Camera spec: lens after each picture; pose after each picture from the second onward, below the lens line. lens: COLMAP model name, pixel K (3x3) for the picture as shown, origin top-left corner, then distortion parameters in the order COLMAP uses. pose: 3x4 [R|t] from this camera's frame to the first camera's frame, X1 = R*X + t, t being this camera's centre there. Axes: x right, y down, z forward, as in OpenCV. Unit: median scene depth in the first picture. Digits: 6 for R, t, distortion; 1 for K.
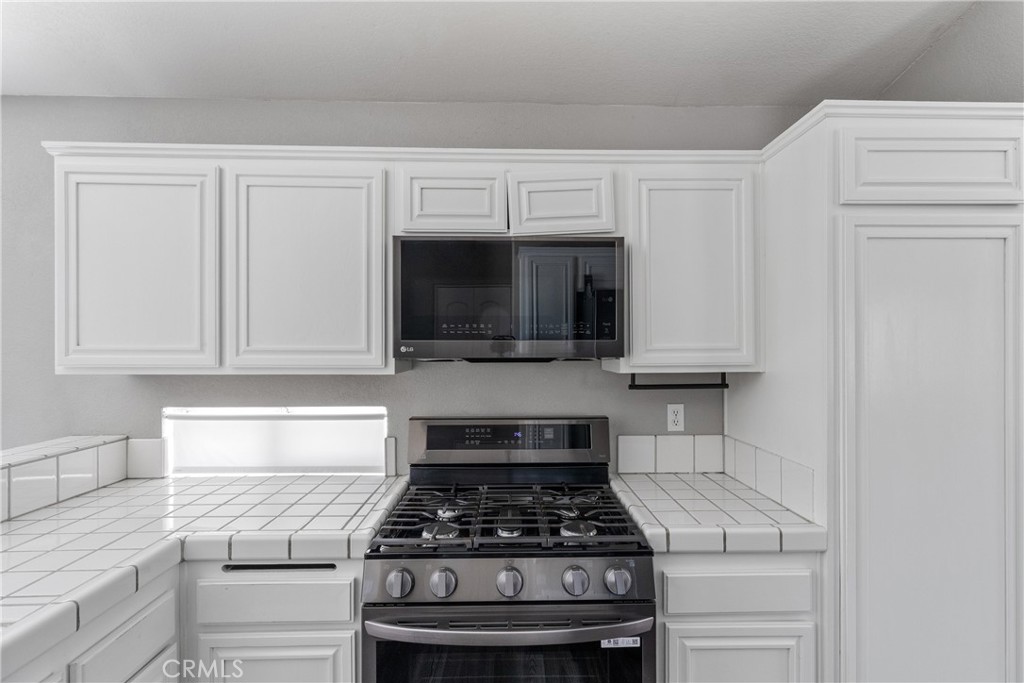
lens RADIAL K [[471.7, 0, 503.7], [0, 471.7, 354.0], [0, 0, 1]] dist [0.001493, 0.000129]
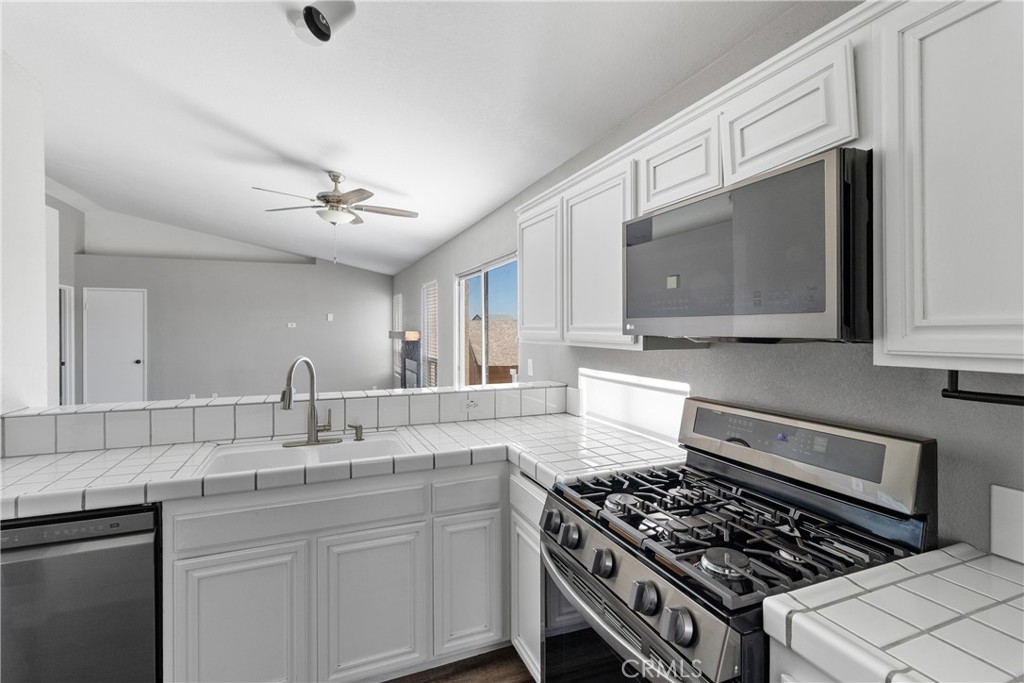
lens RADIAL K [[483.3, 0, 519.7], [0, 483.3, 331.4], [0, 0, 1]] dist [0.002235, -0.000487]
pose [[0.362836, 0.007436, -0.931823, 0.688050], [-0.003451, 0.999972, 0.006636, -0.006531], [0.931847, 0.000808, 0.362852, 0.357723]]
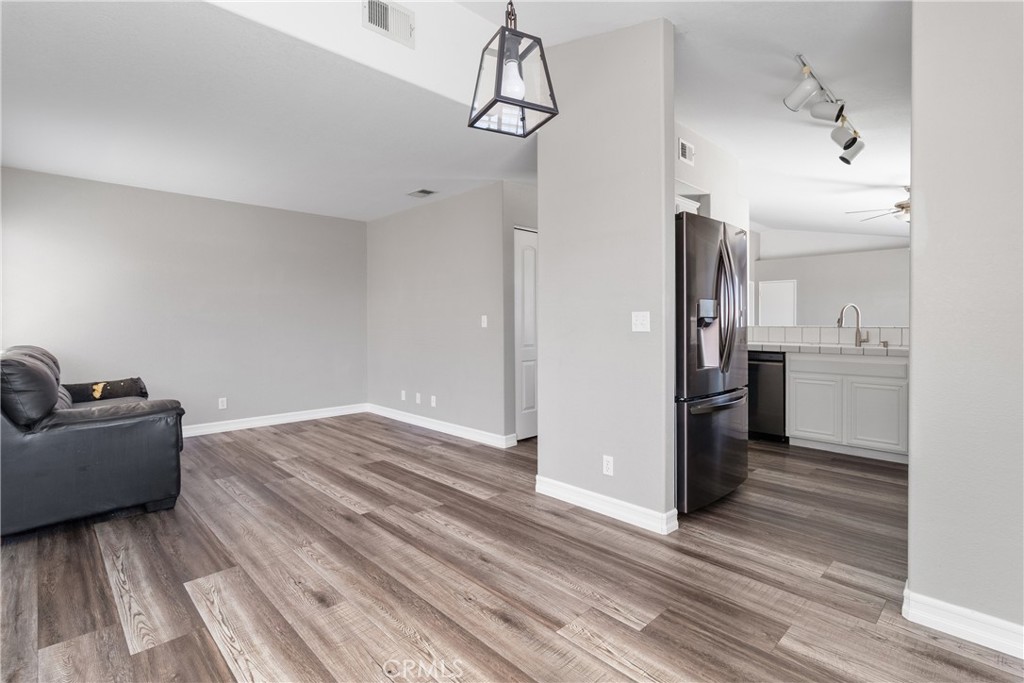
lens RADIAL K [[483.3, 0, 520.5], [0, 483.3, 326.4], [0, 0, 1]] dist [0.002235, -0.000487]
pose [[-0.730172, 0.012850, -0.683143, 2.505846], [0.002722, 0.999870, 0.015898, 0.158044], [0.683258, 0.009749, -0.730112, 1.019153]]
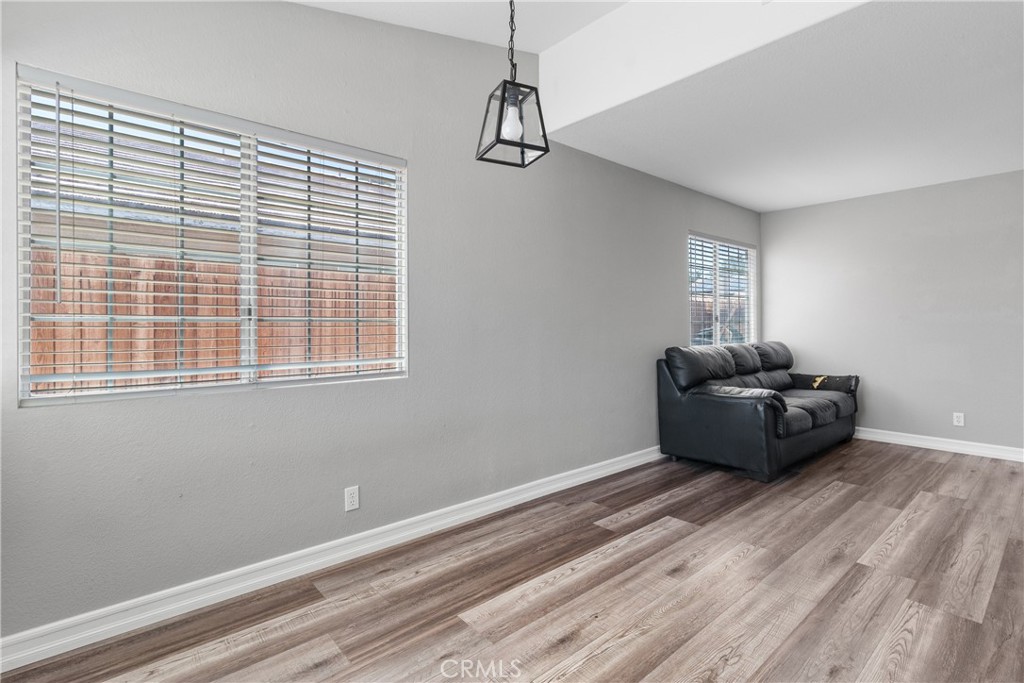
lens RADIAL K [[483.3, 0, 507.3], [0, 483.3, 328.3], [0, 0, 1]] dist [0.002235, -0.000487]
pose [[-0.630917, 0.005745, 0.775829, 1.251103], [0.010908, 0.999939, 0.001466, 0.167780], [-0.775773, 0.009388, -0.630942, 1.032043]]
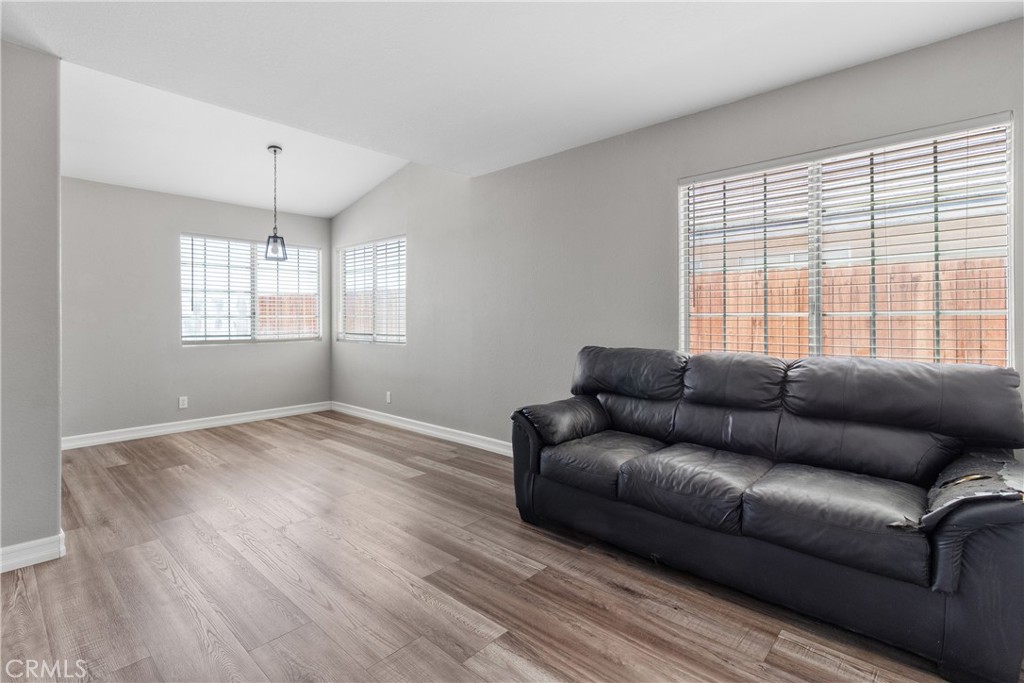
lens RADIAL K [[483.3, 0, 530.9], [0, 483.3, 311.9], [0, 0, 1]] dist [0.002235, -0.000487]
pose [[0.682835, 0.017631, 0.730360, 0.950347], [-0.003076, 0.999769, -0.021259, 0.173366], [-0.730566, 0.012270, 0.682732, -2.483113]]
